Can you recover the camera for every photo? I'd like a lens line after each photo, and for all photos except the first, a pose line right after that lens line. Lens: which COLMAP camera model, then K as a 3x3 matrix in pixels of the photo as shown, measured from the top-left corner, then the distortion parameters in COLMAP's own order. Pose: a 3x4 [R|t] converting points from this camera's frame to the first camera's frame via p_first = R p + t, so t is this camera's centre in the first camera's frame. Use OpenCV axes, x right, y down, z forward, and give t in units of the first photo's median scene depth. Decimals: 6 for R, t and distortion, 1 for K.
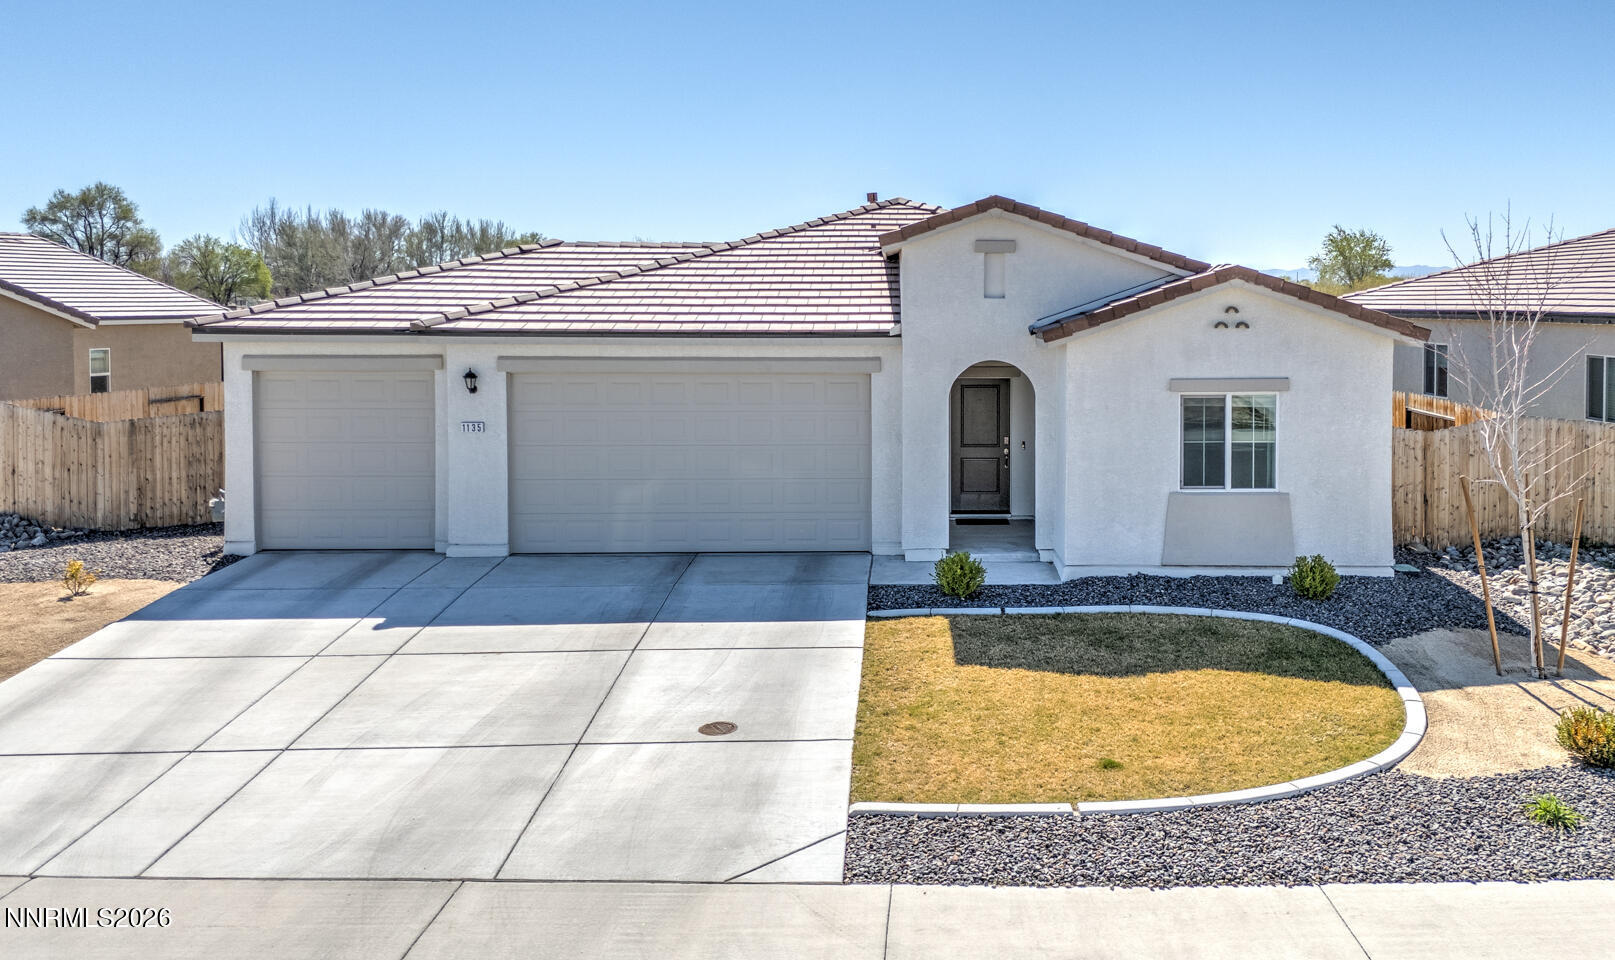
lens RADIAL K [[1119.8, 0, 852.0], [0, 1119.8, 428.3], [0, 0, 1]] dist [0.024882, -0.006432]
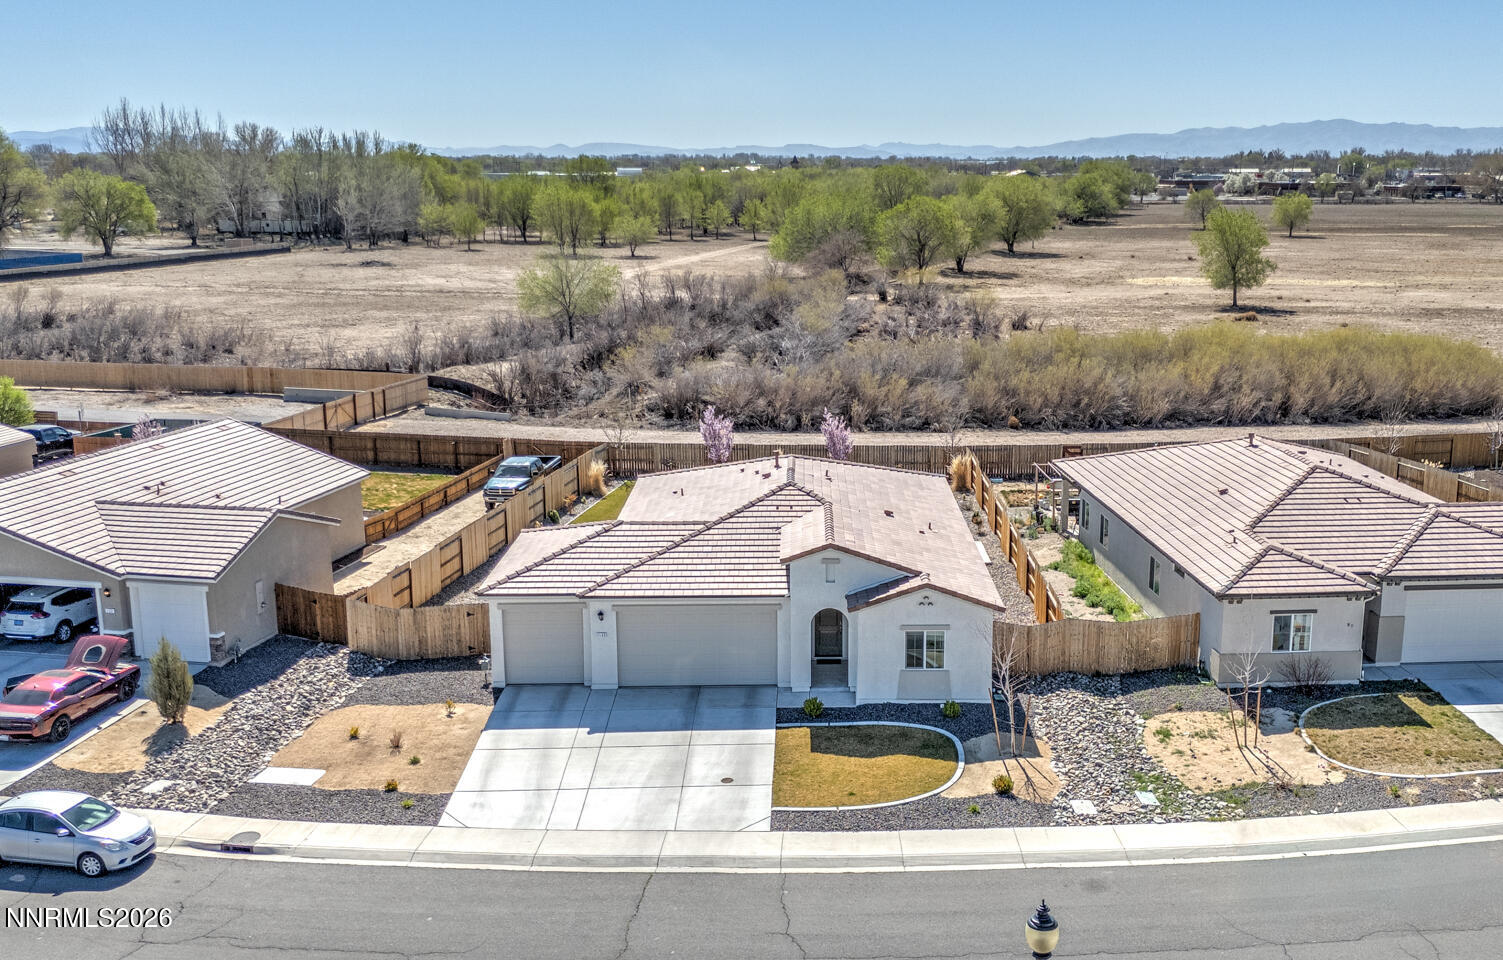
lens RADIAL K [[1545.7, 0, 753.9], [0, 1545.7, 480.9], [0, 0, 1]] dist [0.050037, 0.000000]
pose [[0.999953, -0.006217, 0.007383, -0.055062], [0.004621, 0.979922, 0.199329, -1.013542], [-0.008474, -0.199285, 0.979905, -2.192443]]
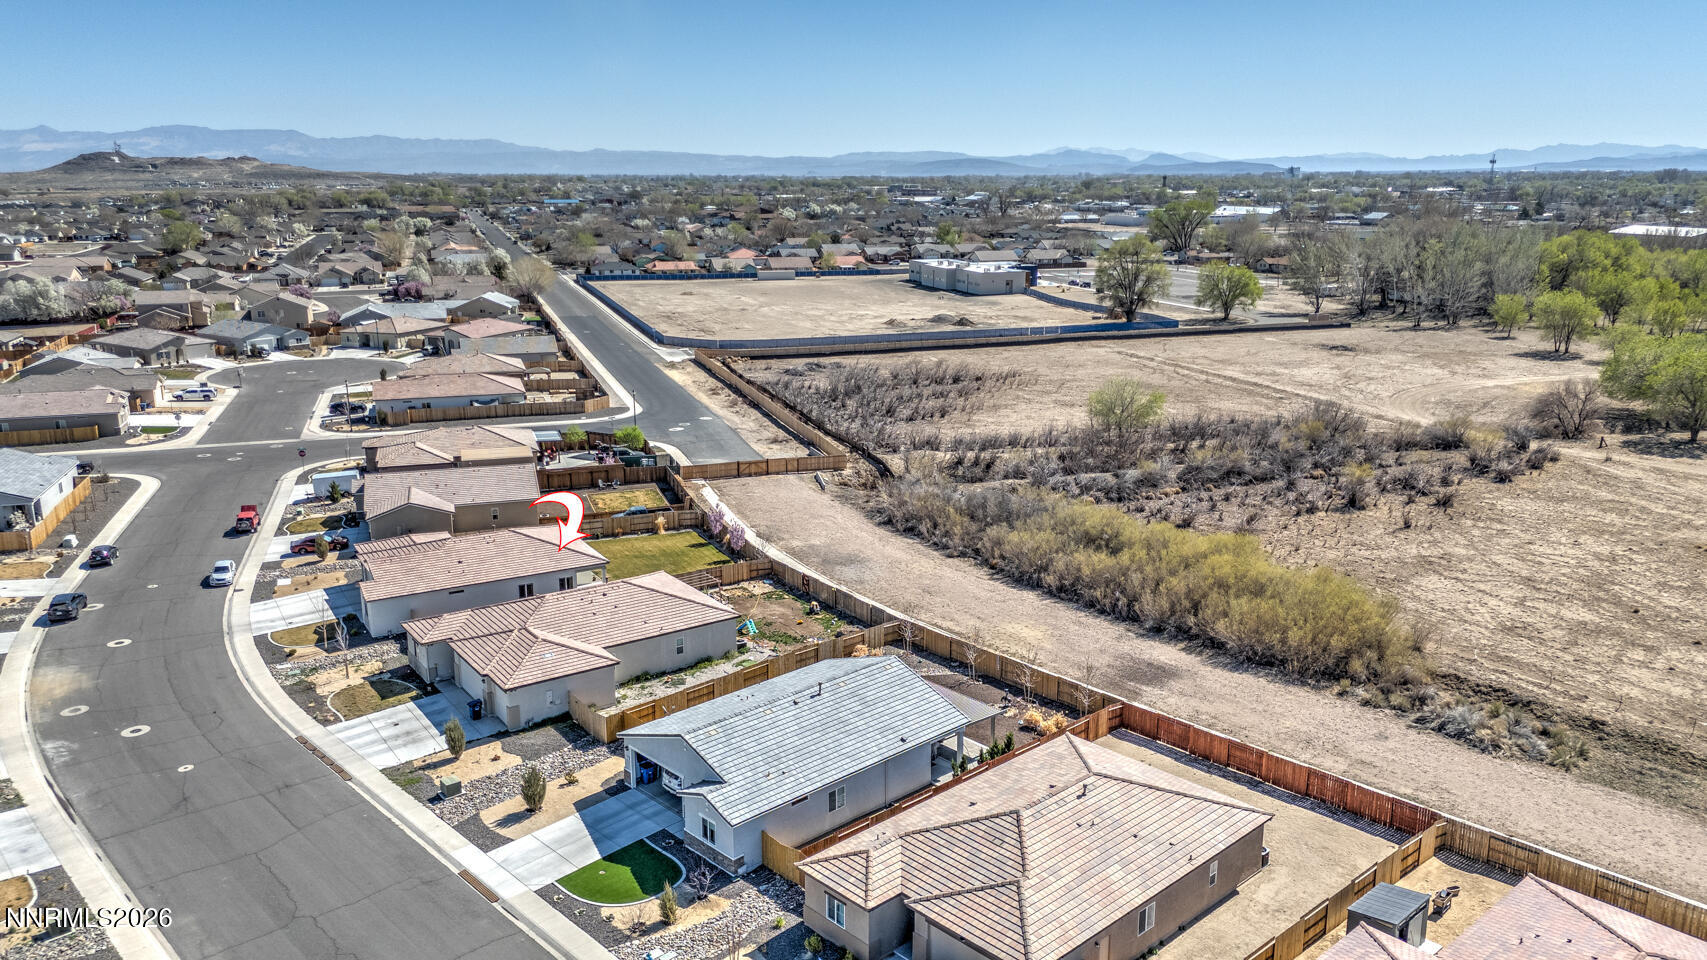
lens RADIAL K [[1251.0, 0, 854.9], [0, 1251.0, 480.3], [0, 0, 1]] dist [0.009497, 0.003738]
pose [[0.506376, 0.198431, -0.839171, 7.601776], [0.005948, 0.972336, 0.233509, -2.324406], [0.862292, -0.123234, 0.491187, 0.061991]]
